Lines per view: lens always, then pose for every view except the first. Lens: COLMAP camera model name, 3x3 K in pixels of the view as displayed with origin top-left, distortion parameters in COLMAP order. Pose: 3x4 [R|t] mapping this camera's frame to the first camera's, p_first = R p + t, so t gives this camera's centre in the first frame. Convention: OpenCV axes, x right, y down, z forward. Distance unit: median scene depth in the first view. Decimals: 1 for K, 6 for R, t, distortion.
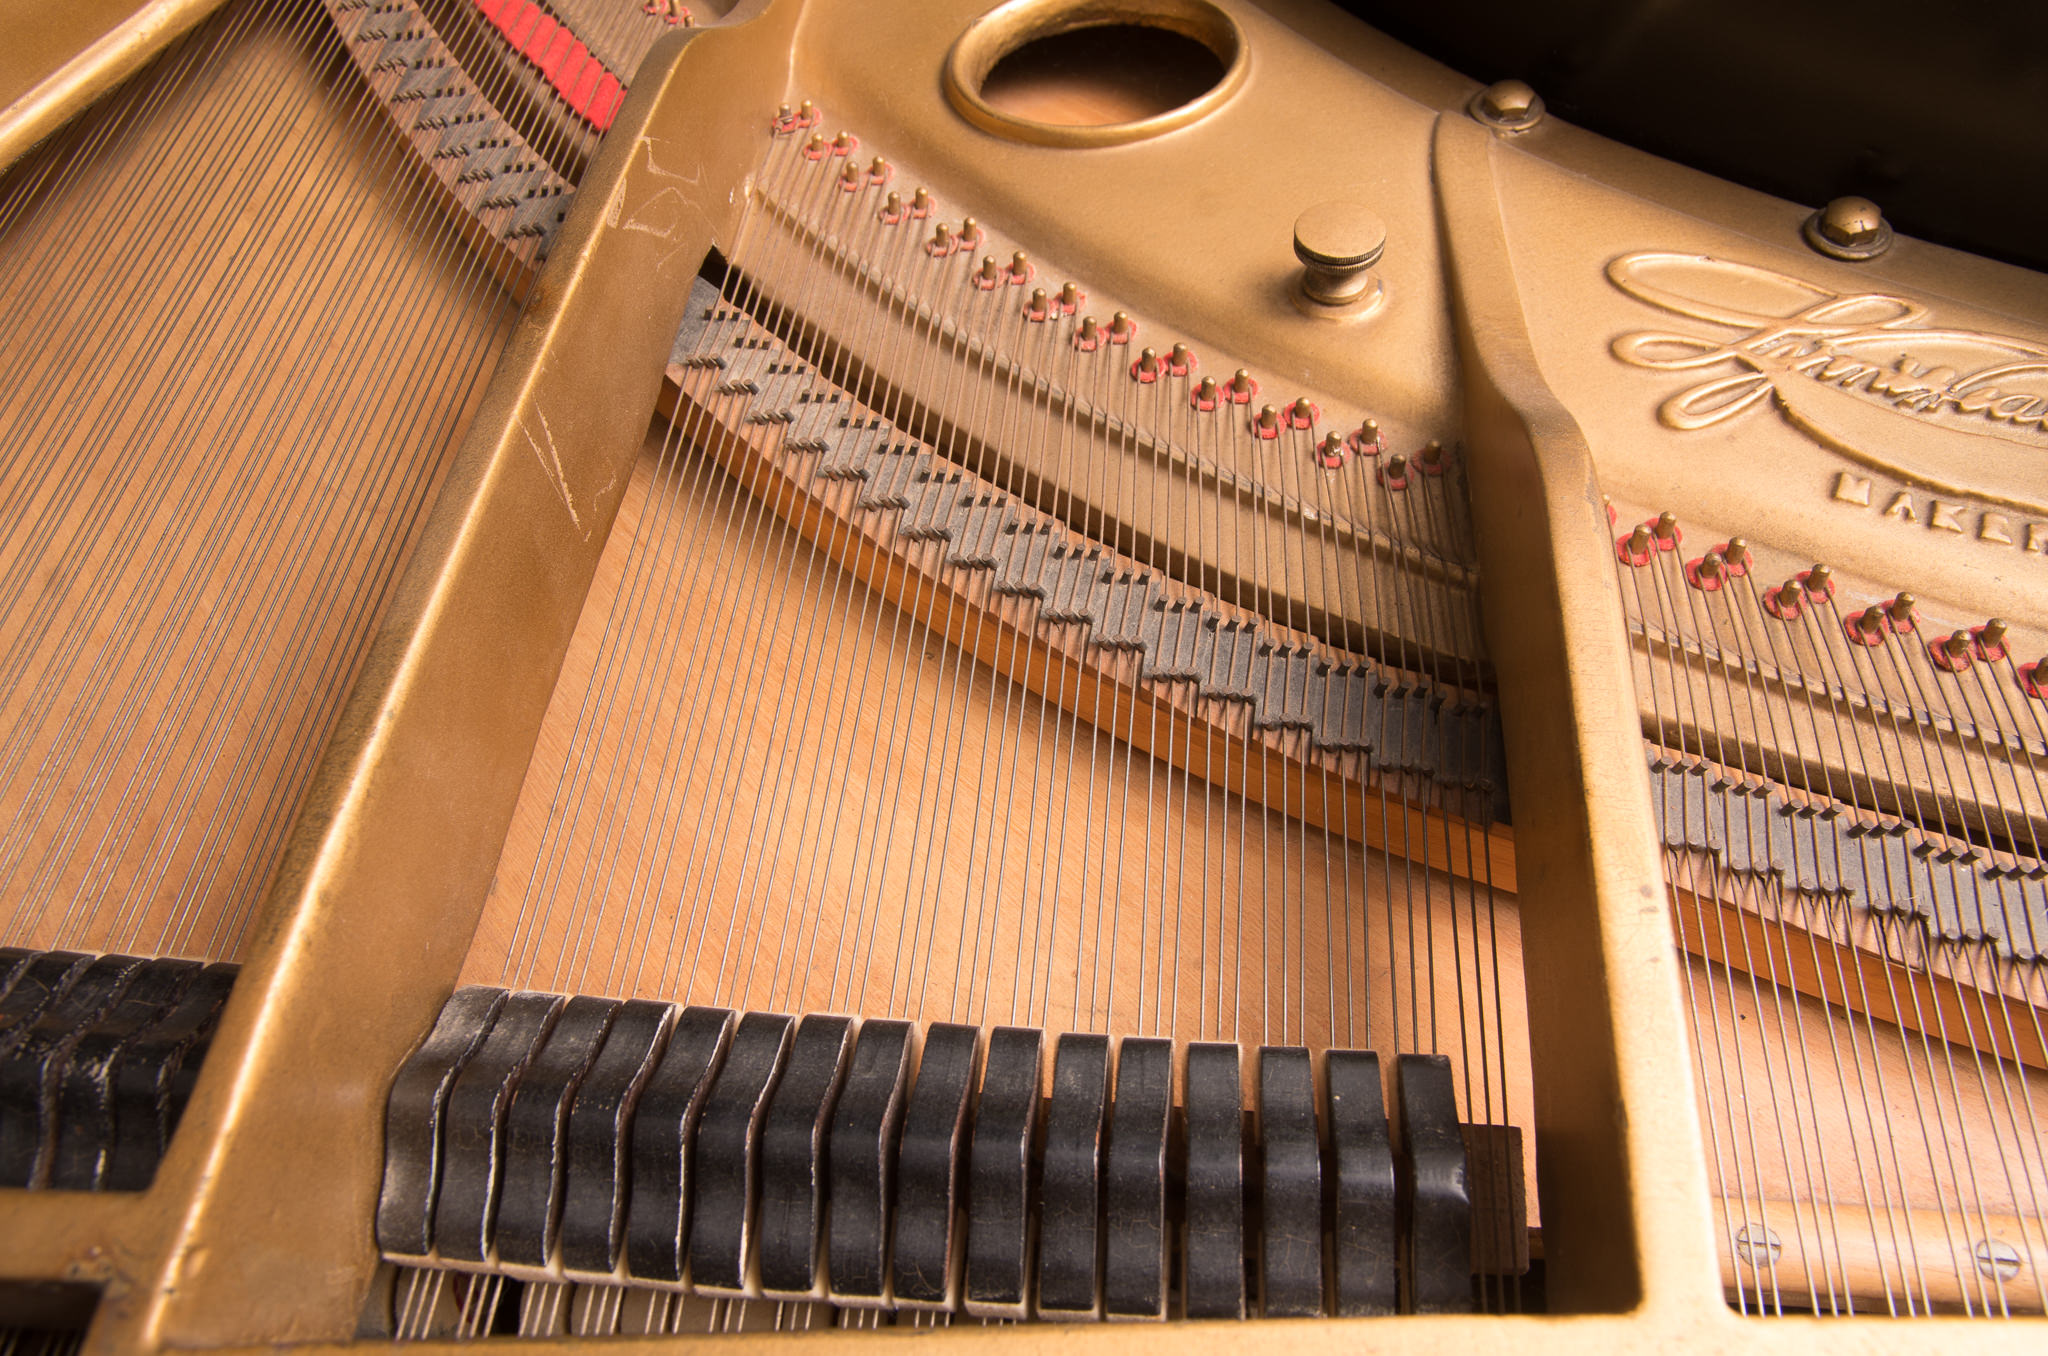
lens RADIAL K [[1419.1, 0, 1039.9], [0, 1419.1, 671.0], [0, 0, 1]] dist [-0.074392, 0.035050]
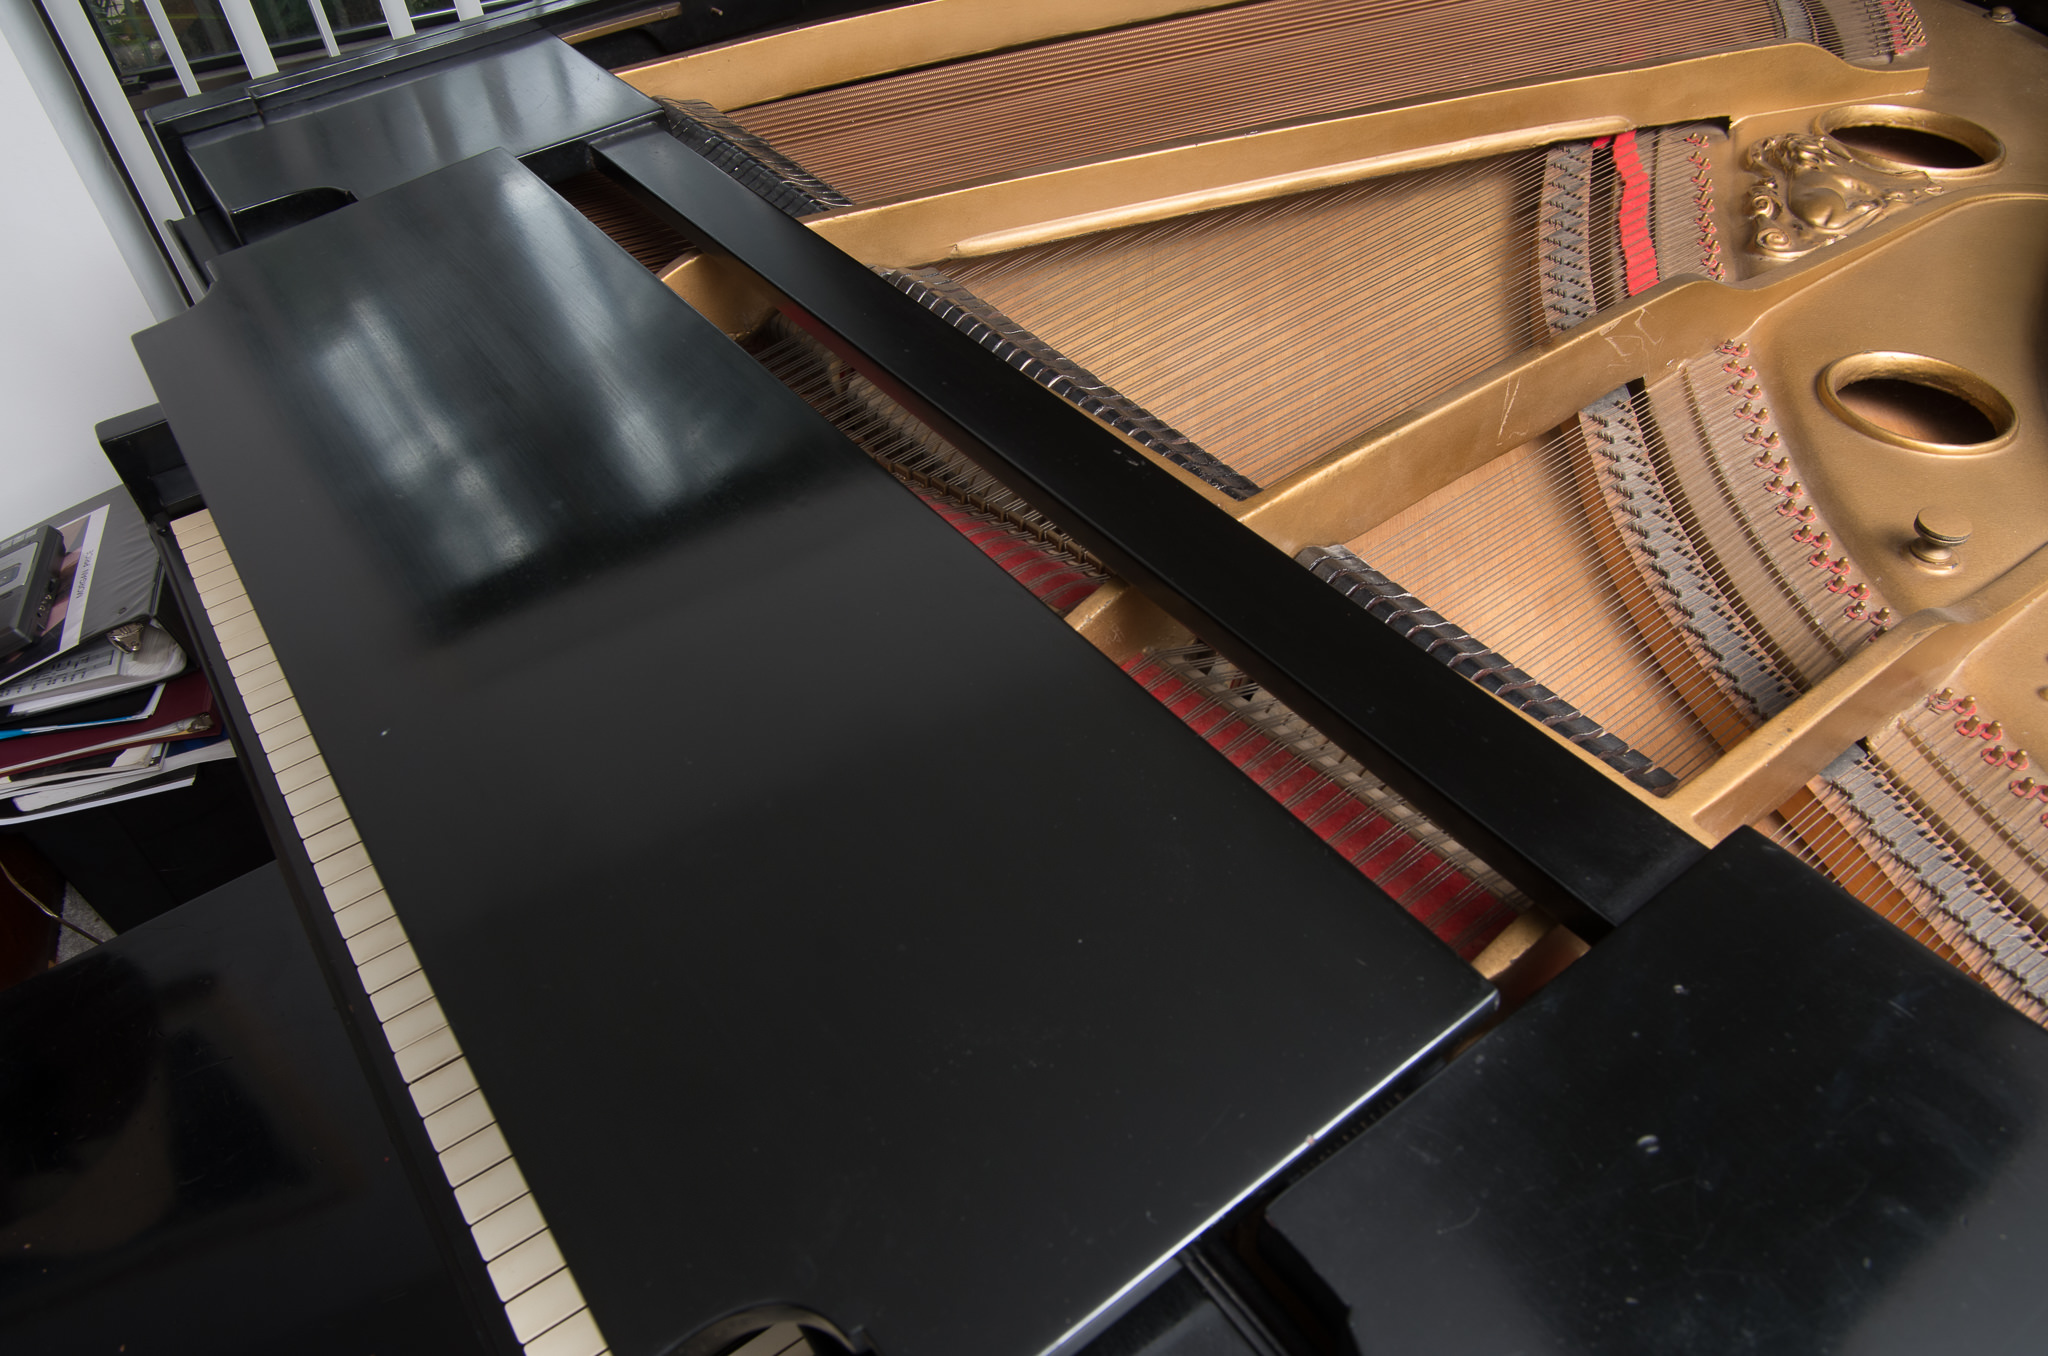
lens RADIAL K [[1419.1, 0, 1017.6], [0, 1419.1, 684.0], [0, 0, 1]] dist [-0.074392, 0.035050]
pose [[0.655730, 0.565485, -0.500245, 0.389791], [-0.615734, 0.783974, 0.079102, 0.390461], [0.436910, 0.256148, 0.862263, -0.875672]]
